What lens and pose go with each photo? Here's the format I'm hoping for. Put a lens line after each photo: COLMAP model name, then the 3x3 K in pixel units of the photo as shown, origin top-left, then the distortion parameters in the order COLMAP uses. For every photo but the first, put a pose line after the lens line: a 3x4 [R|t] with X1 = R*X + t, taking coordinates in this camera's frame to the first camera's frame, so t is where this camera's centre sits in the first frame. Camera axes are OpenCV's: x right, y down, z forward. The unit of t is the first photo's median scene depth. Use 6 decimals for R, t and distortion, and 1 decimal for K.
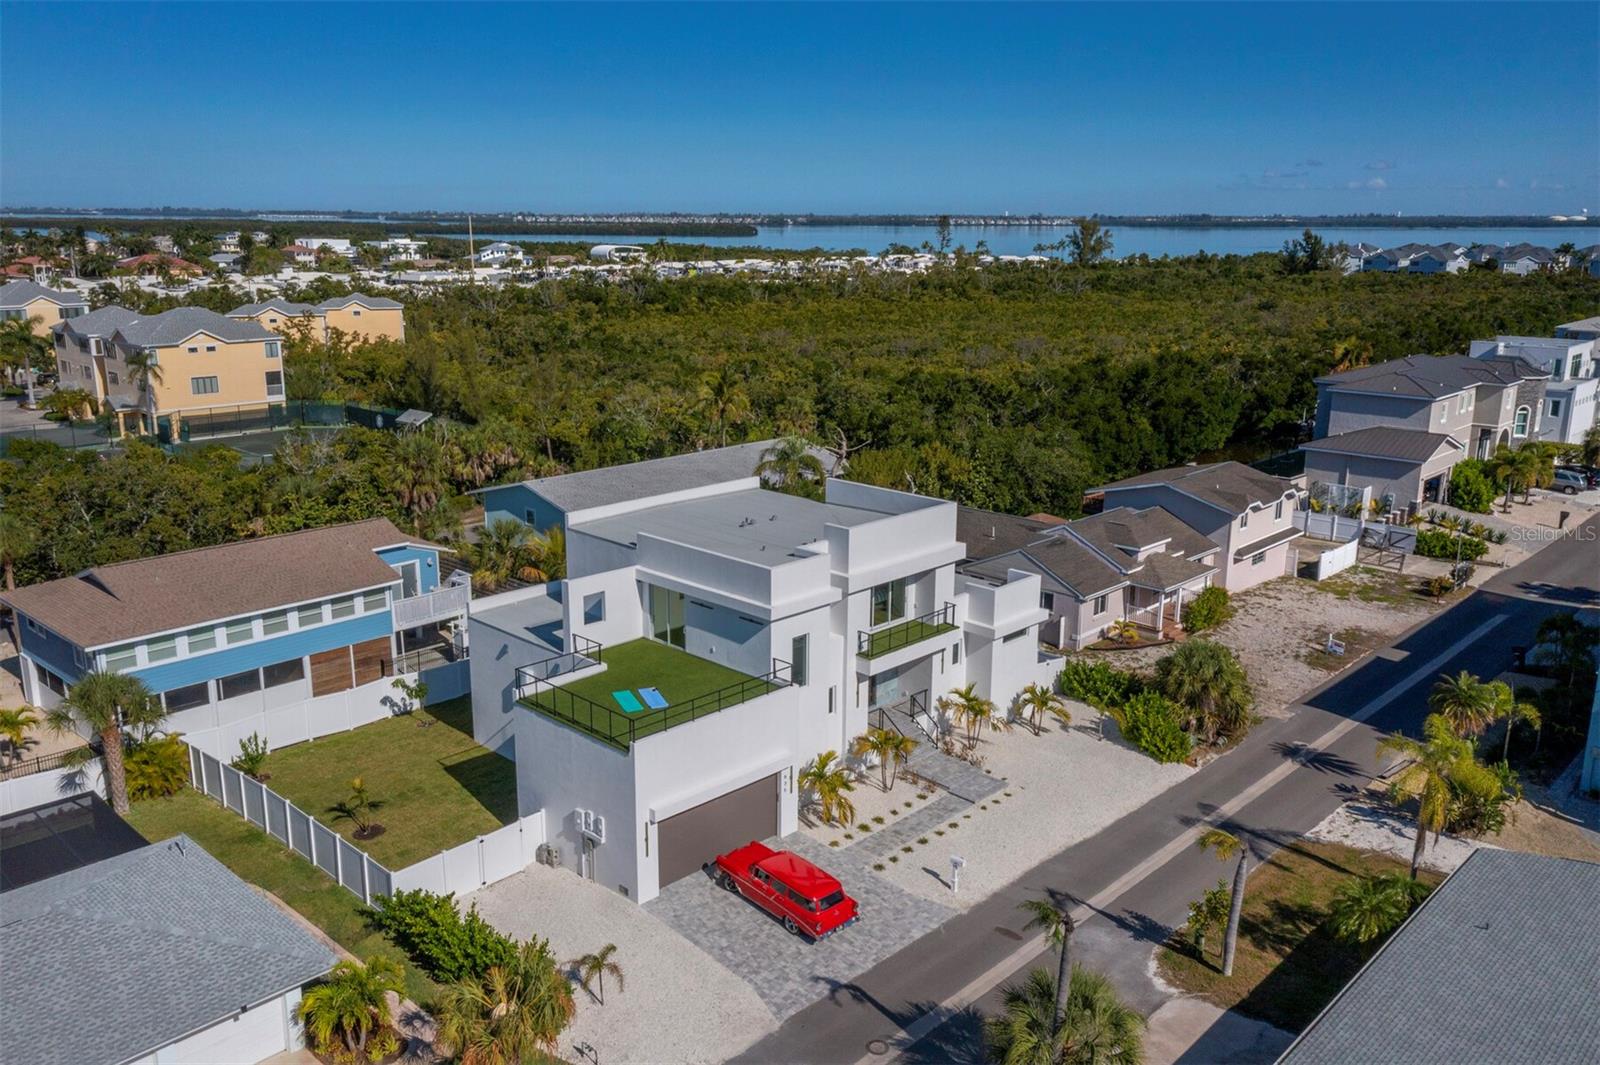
lens RADIAL K [[1274.3, 0, 800.0], [0, 1274.3, 532.5], [0, 0, 1]] dist [-0.012412, 0.053669]
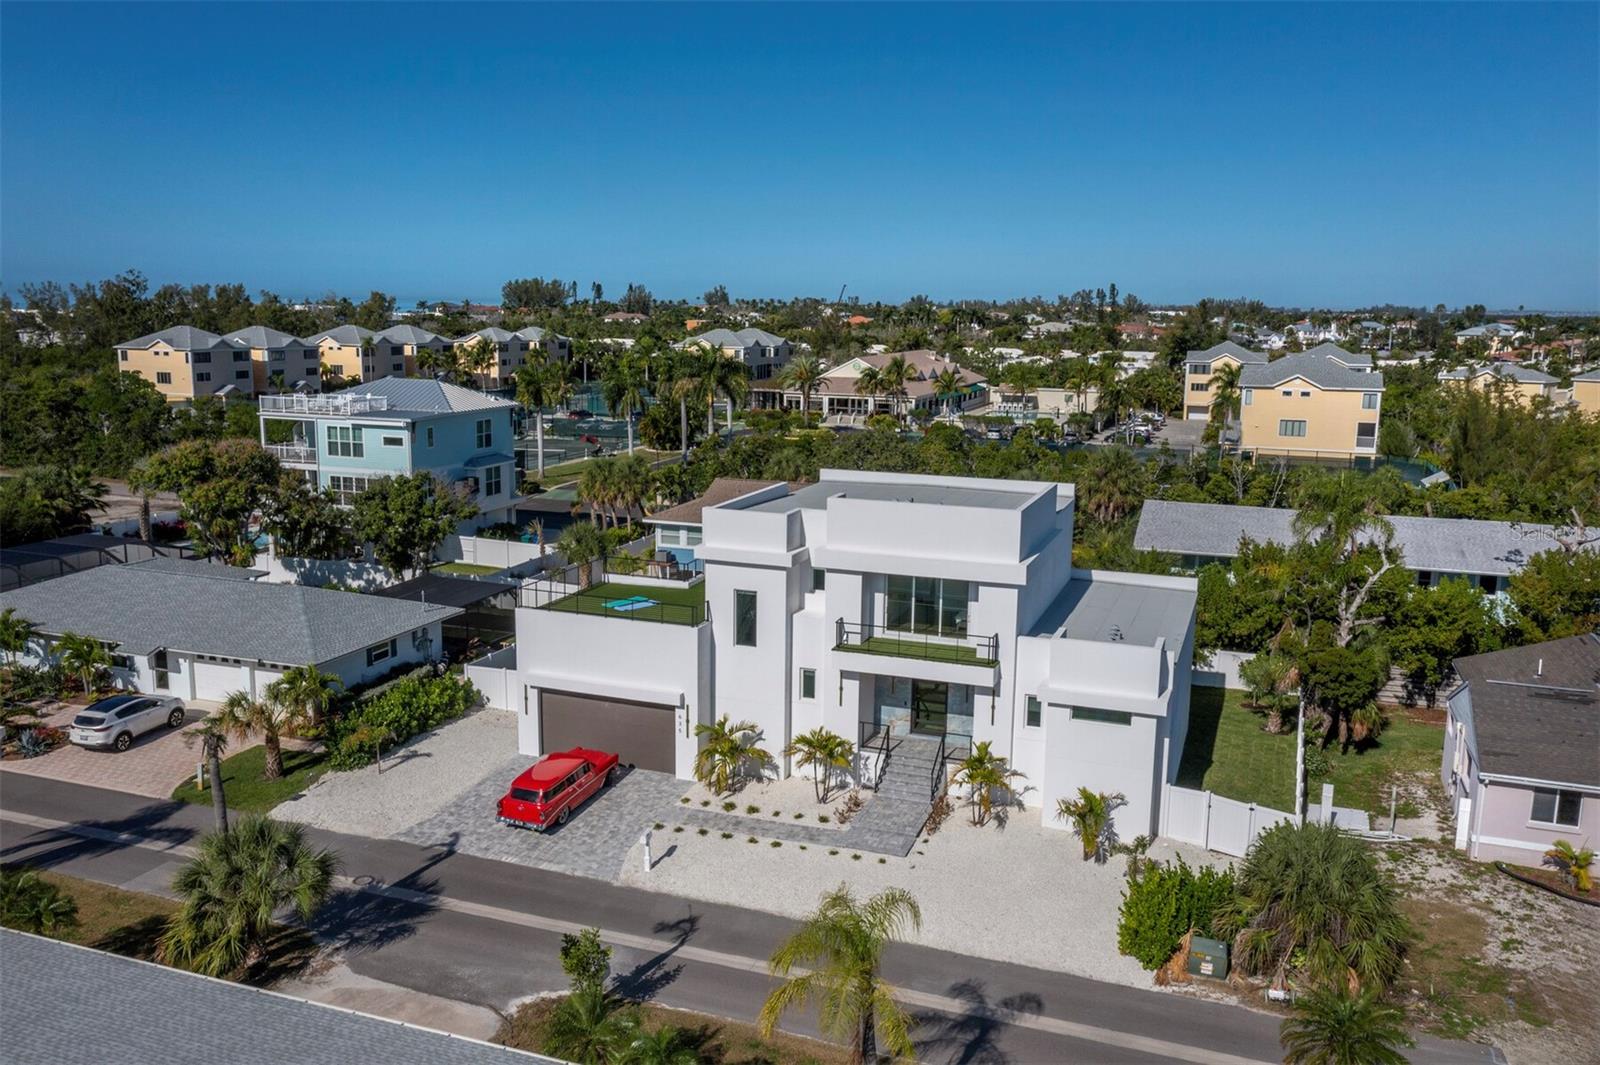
lens RADIAL K [[1274.3, 0, 800.0], [0, 1274.3, 532.5], [0, 0, 1]] dist [-0.012412, 0.053669]
pose [[0.399986, 0.160277, -0.902398, 0.813307], [-0.231069, 0.970420, 0.069938, -0.034925], [0.886915, 0.180542, 0.425189, 0.574219]]
